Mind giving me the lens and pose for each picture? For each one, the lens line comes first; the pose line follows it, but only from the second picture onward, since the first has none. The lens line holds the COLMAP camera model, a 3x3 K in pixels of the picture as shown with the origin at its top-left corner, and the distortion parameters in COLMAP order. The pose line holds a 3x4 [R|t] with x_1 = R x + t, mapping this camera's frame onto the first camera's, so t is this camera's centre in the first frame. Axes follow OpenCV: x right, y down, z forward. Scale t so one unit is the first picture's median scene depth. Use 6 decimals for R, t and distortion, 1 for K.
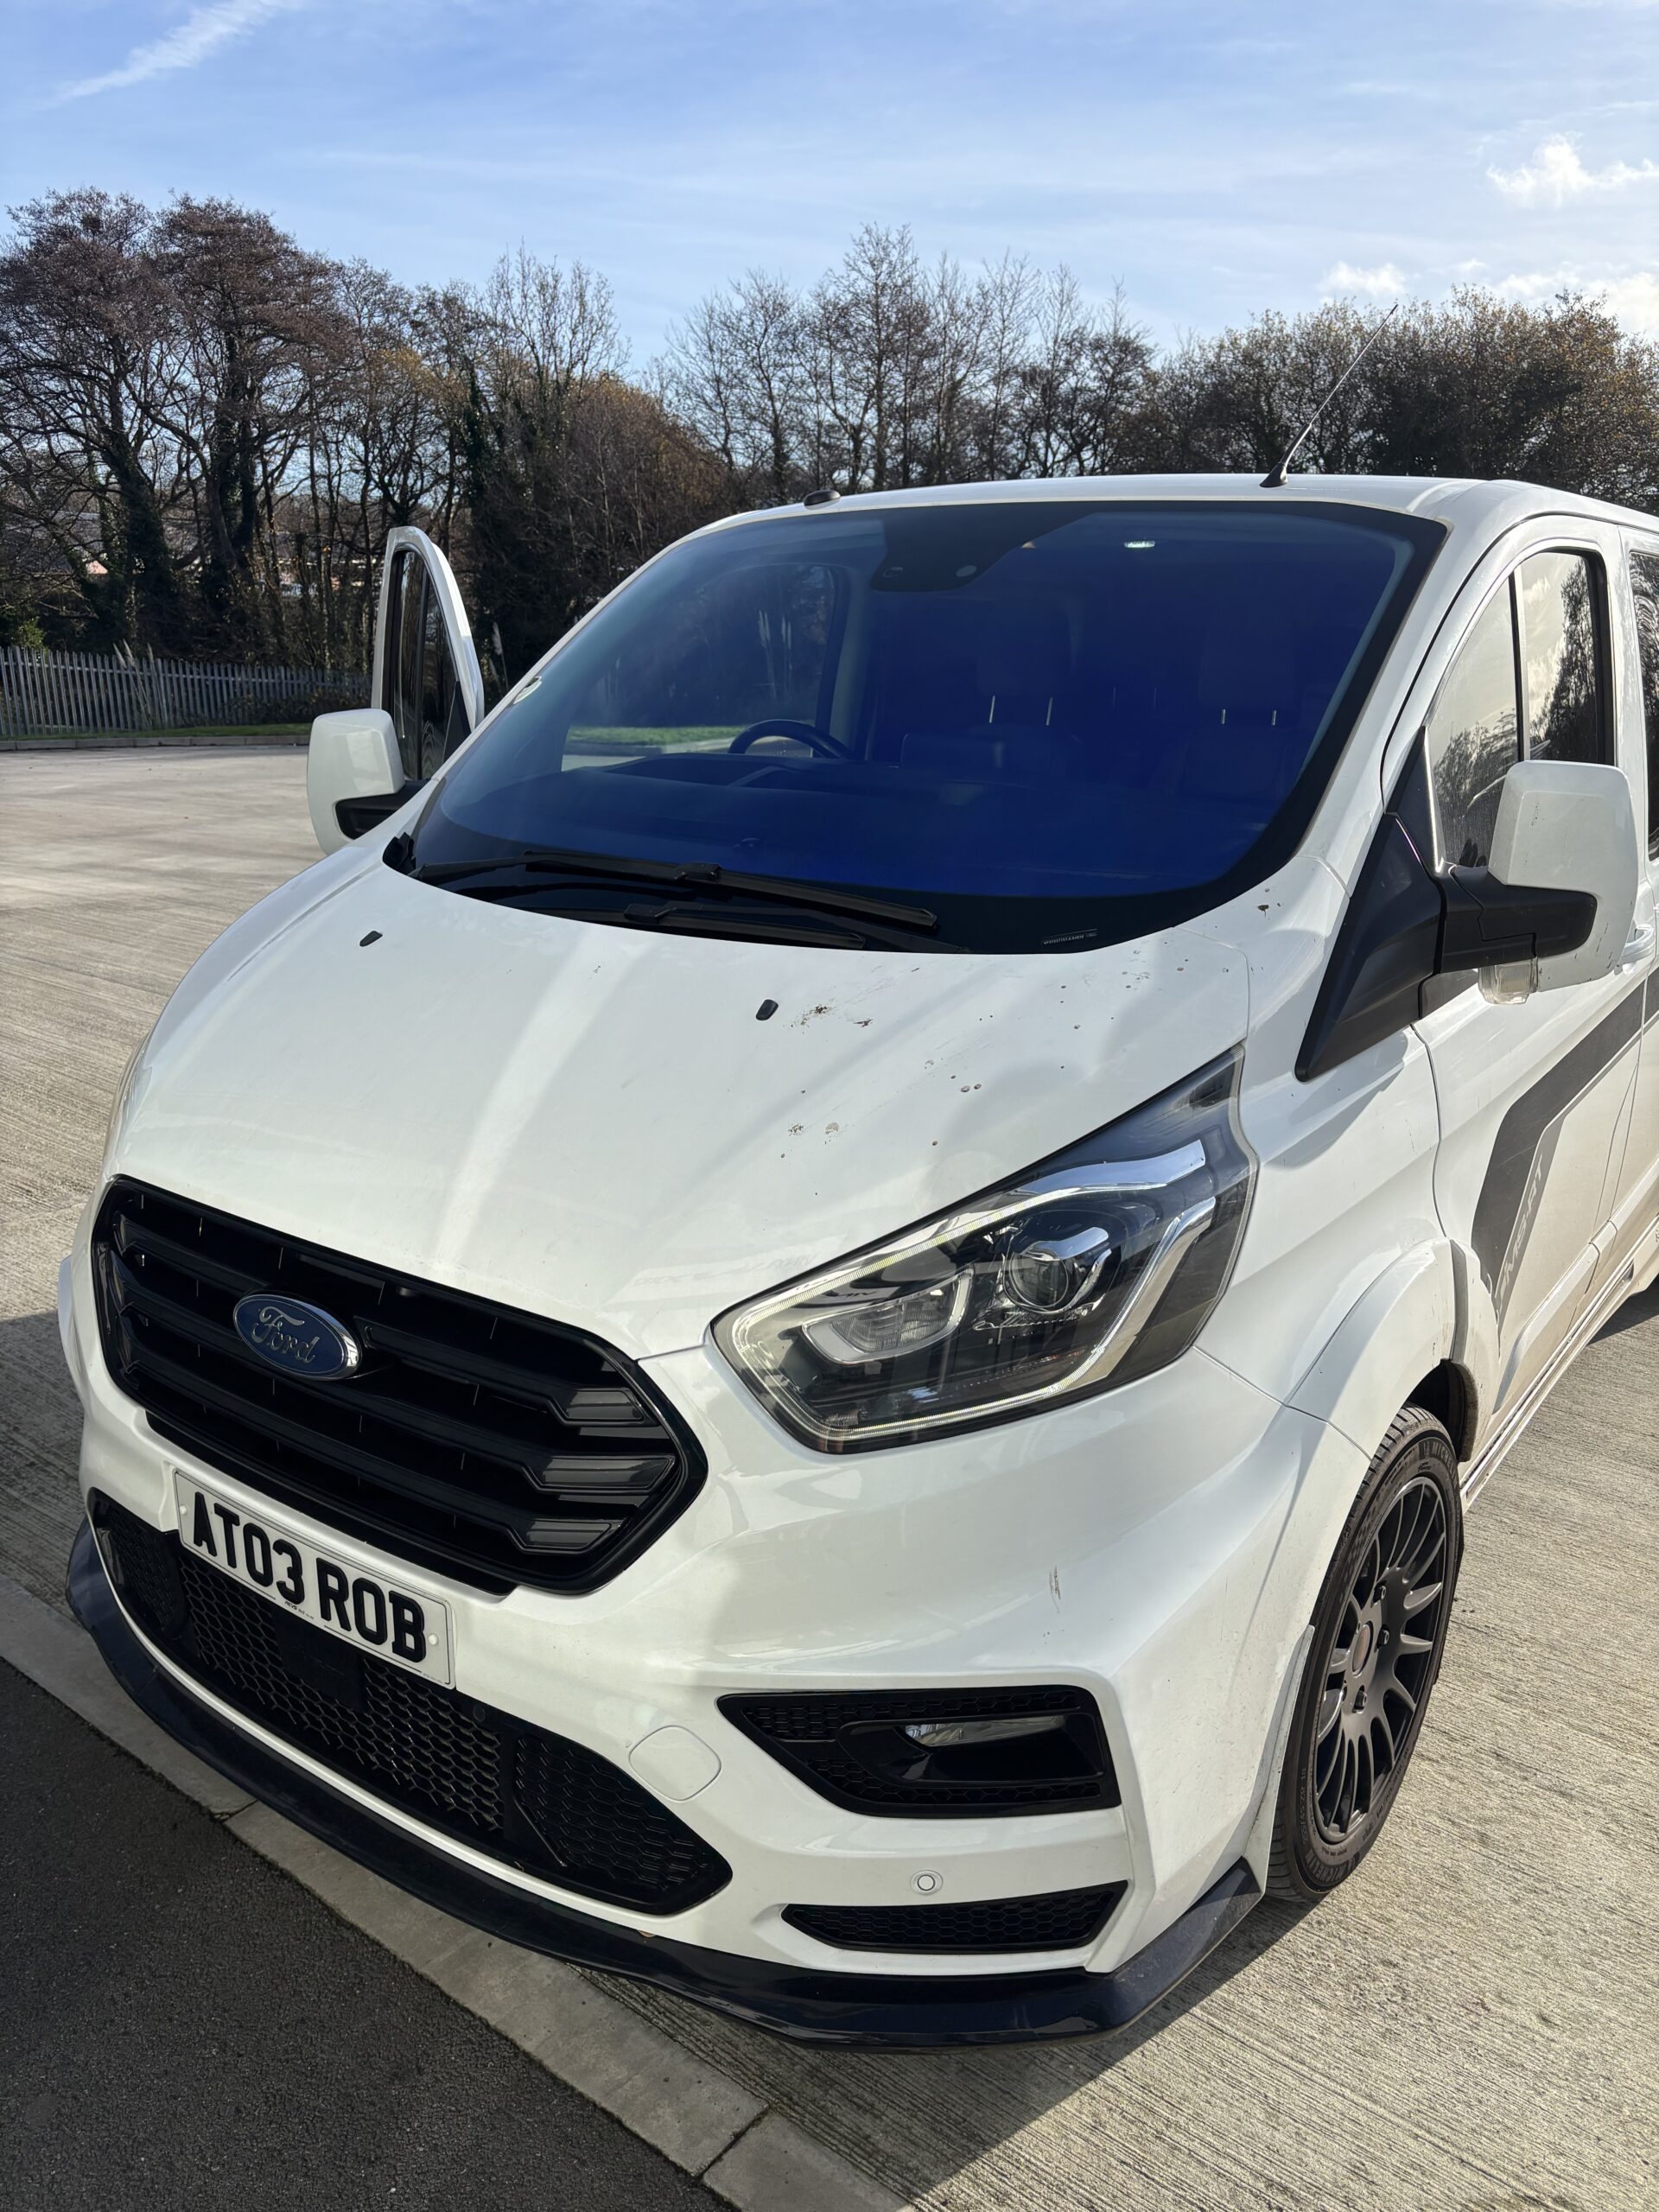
lens RADIAL K [[1670.2, 0, 827.1], [0, 1670.2, 1109.7], [0, 0, 1]] dist [0.036328, -0.041215]
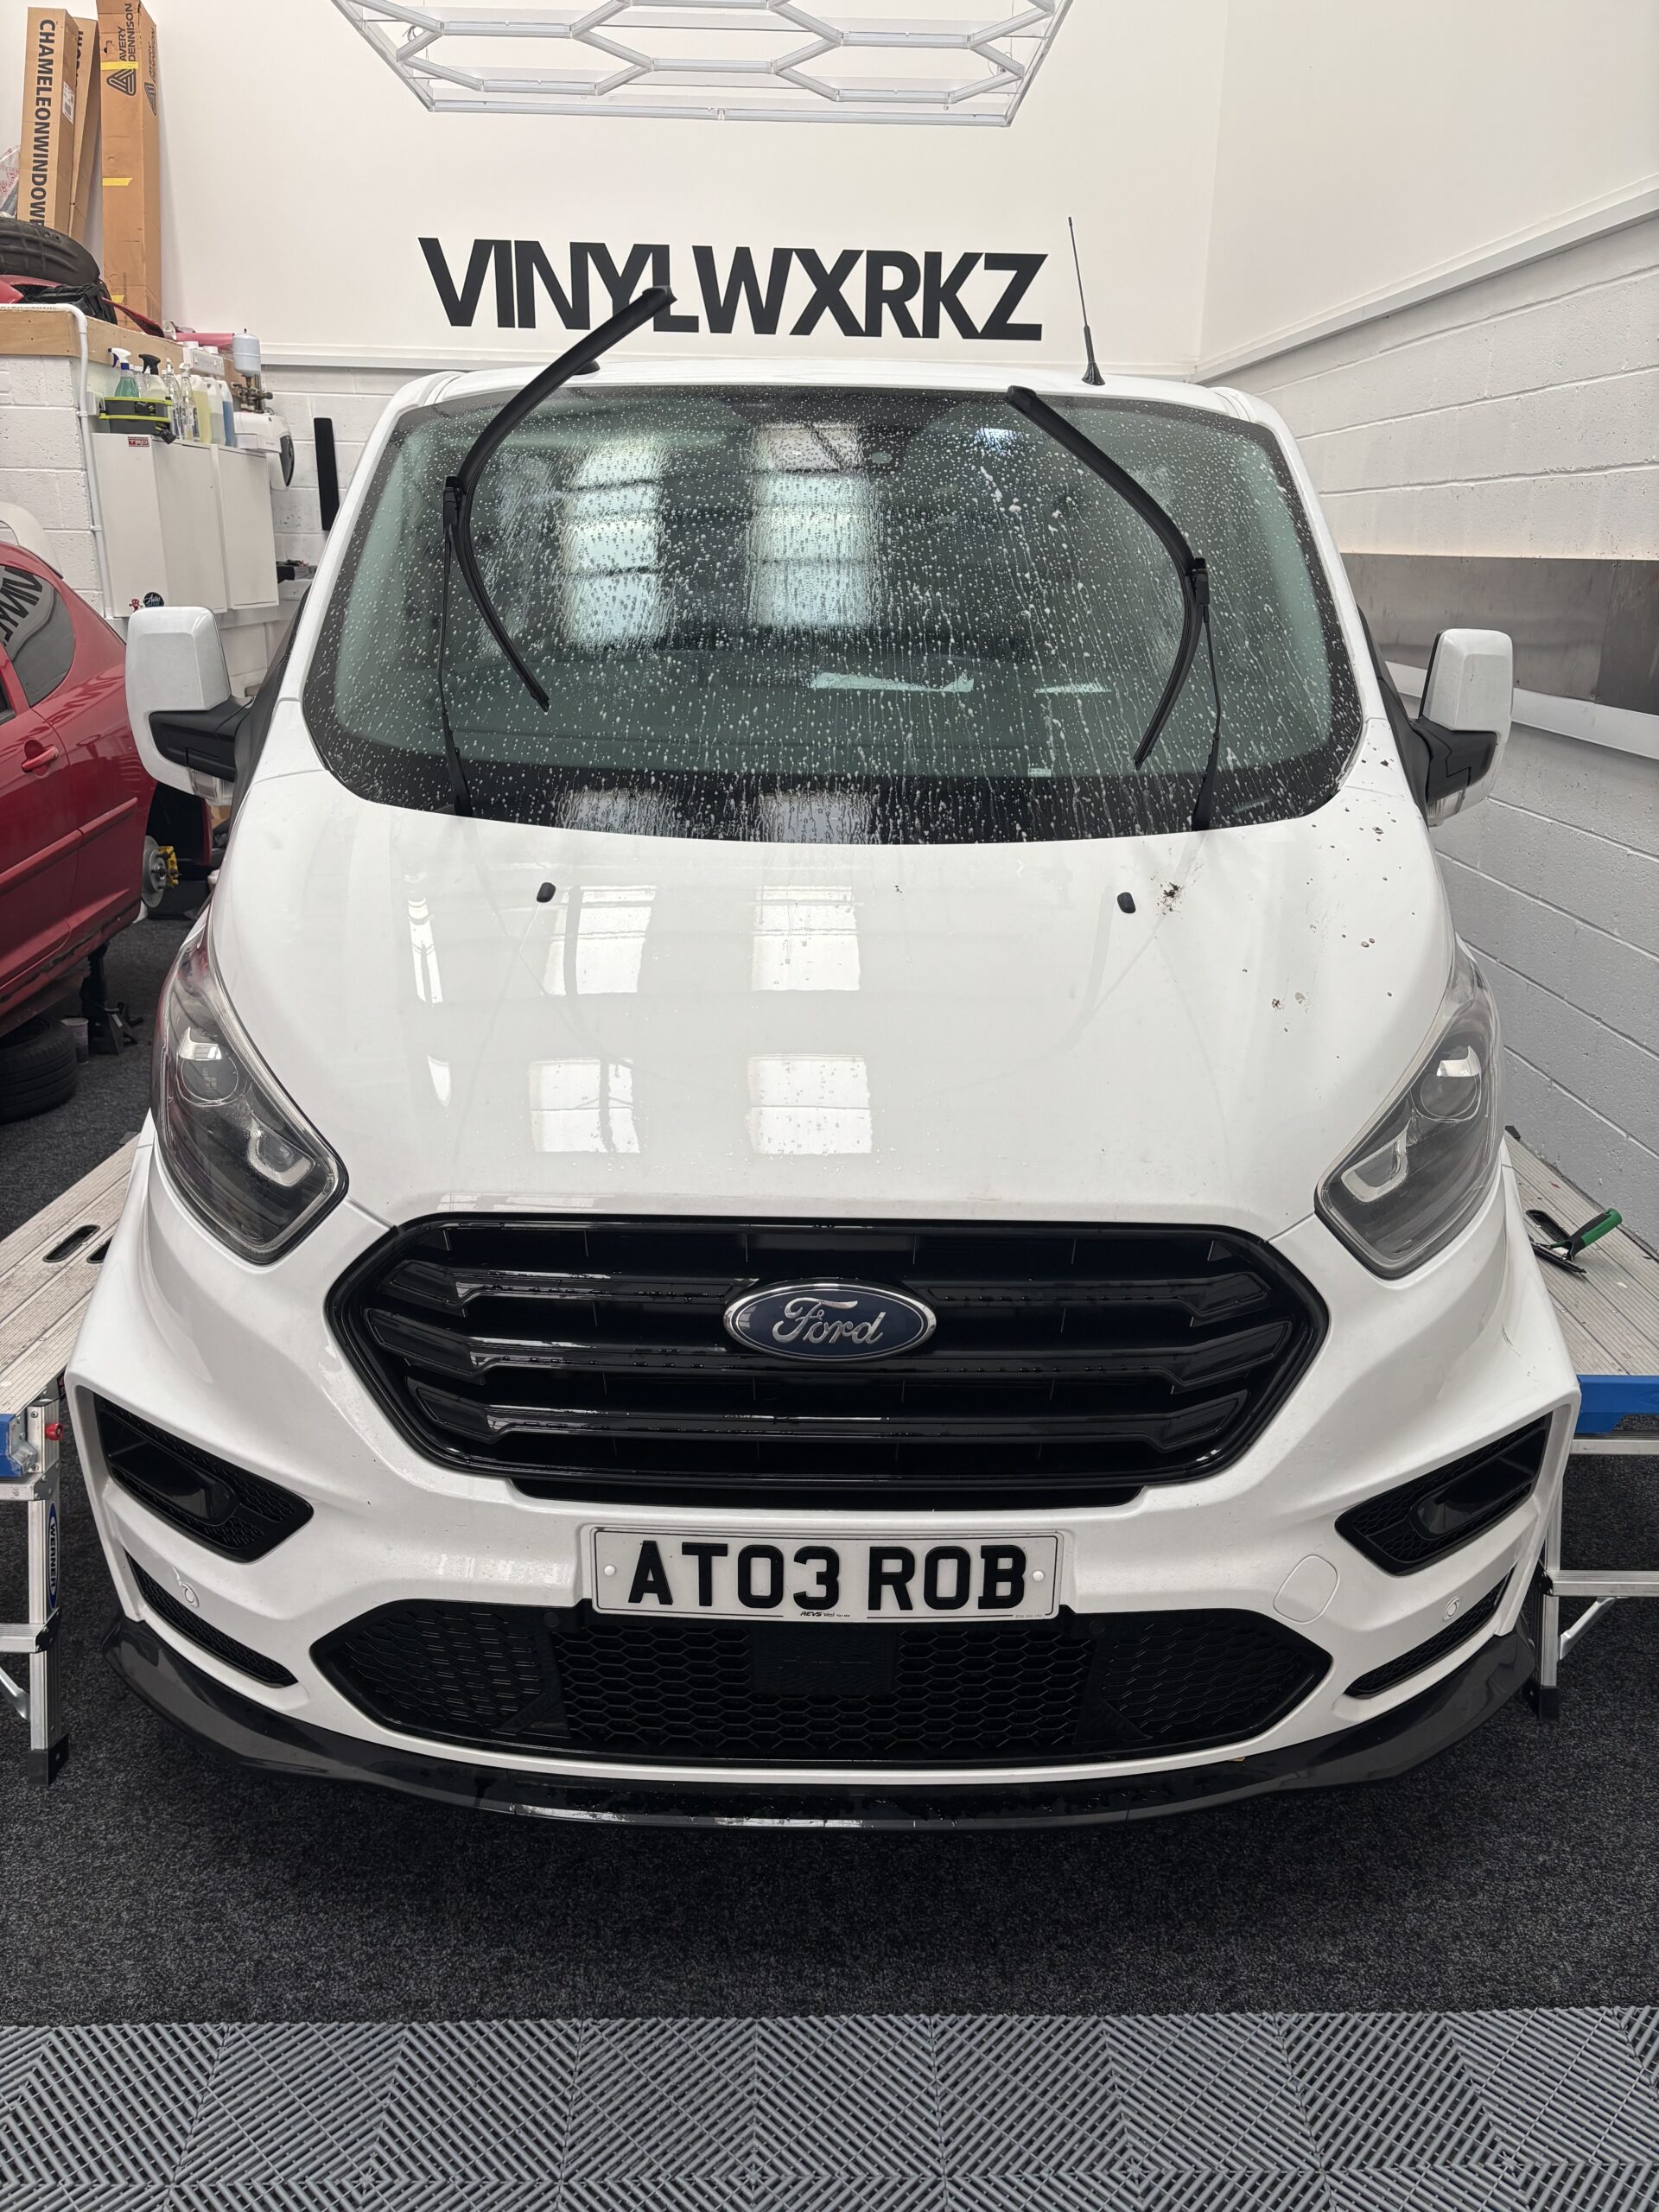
lens RADIAL K [[1670.2, 0, 827.7], [0, 1670.2, 1088.0], [0, 0, 1]] dist [0.036328, -0.041215]
pose [[0.801253, -0.193117, 0.566303, -0.792792], [0.153657, 0.981152, 0.117178, -0.095736], [-0.578259, -0.006873, 0.815825, 0.252866]]
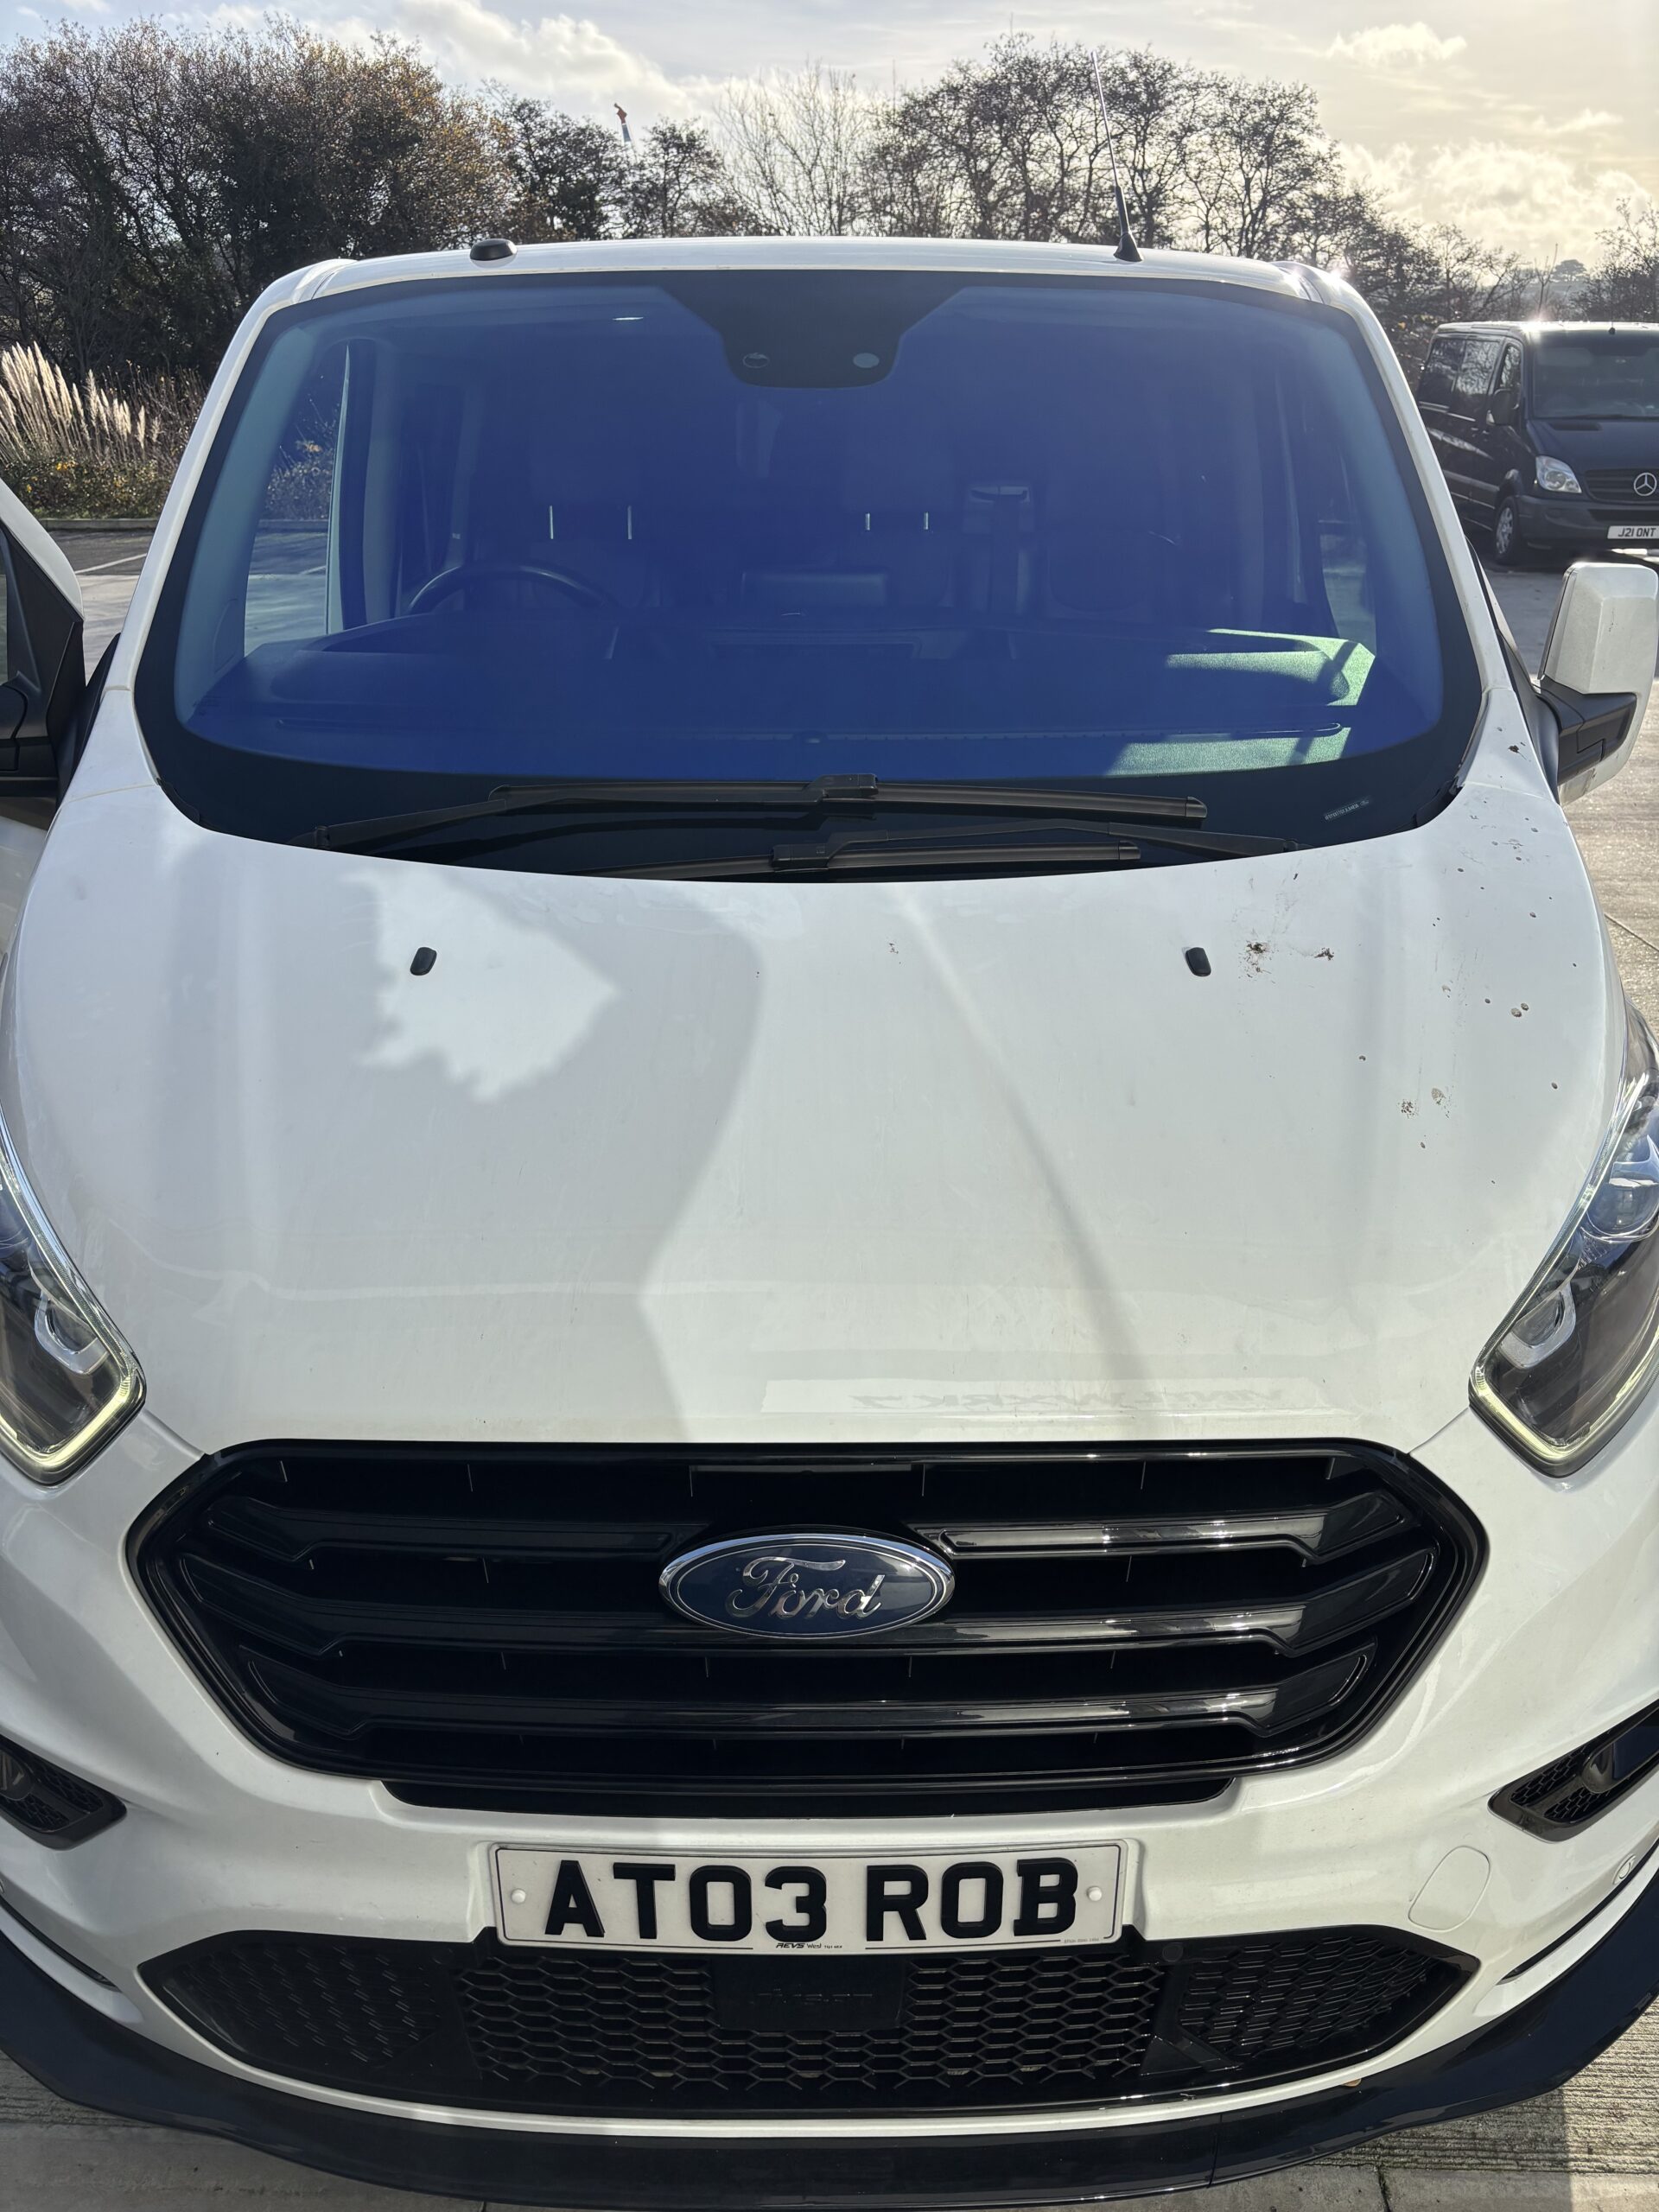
lens RADIAL K [[1670.2, 0, 807.6], [0, 1670.2, 1092.0], [0, 0, 1]] dist [0.036328, -0.041215]
pose [[0.802908, -0.236970, 0.546977, -0.619749], [0.171786, 0.970642, 0.168353, -0.161632], [-0.570814, -0.041210, 0.820045, 0.455566]]
